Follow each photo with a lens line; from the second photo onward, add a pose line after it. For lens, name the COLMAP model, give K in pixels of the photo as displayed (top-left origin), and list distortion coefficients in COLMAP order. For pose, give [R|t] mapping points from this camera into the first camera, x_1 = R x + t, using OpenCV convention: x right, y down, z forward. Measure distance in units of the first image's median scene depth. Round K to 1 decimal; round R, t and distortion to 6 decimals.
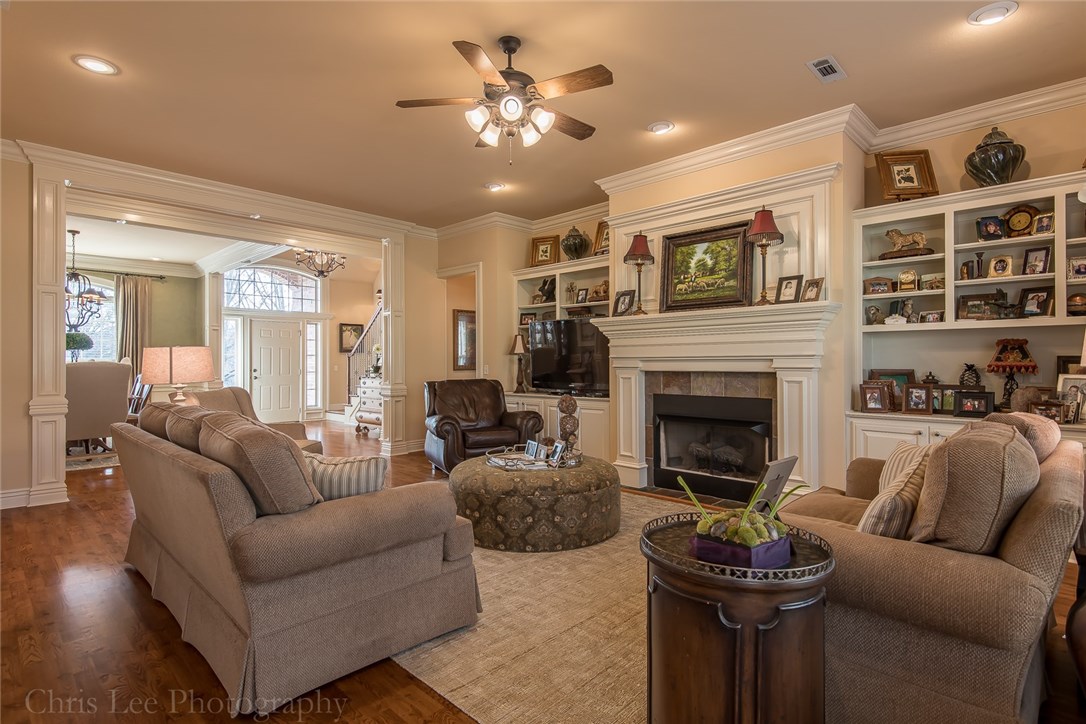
lens RADIAL K [[543.0, 0, 543.4], [0, 543.0, 359.7], [0, 0, 1]] dist [0.002826, -0.002281]
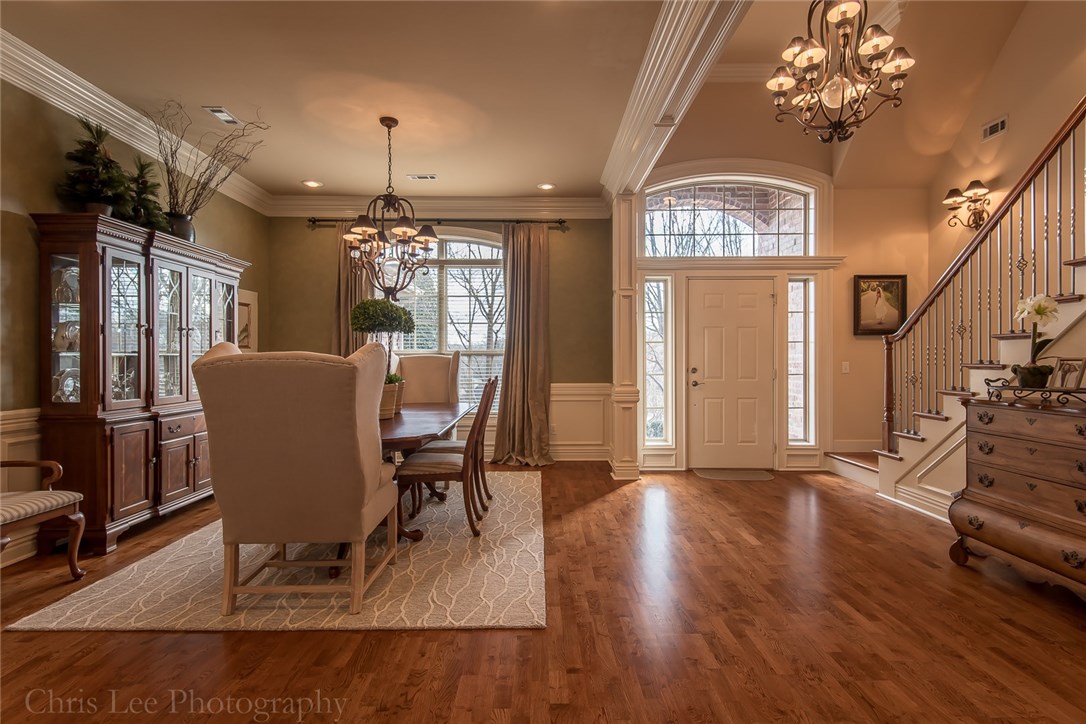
lens RADIAL K [[543.0, 0, 551.0], [0, 543.0, 361.4], [0, 0, 1]] dist [0.002826, -0.002281]
pose [[0.704612, 0.003082, -0.709586, -0.225592], [0.004859, 0.999946, 0.009167, 0.004968], [0.709576, -0.009907, 0.704560, 0.471069]]
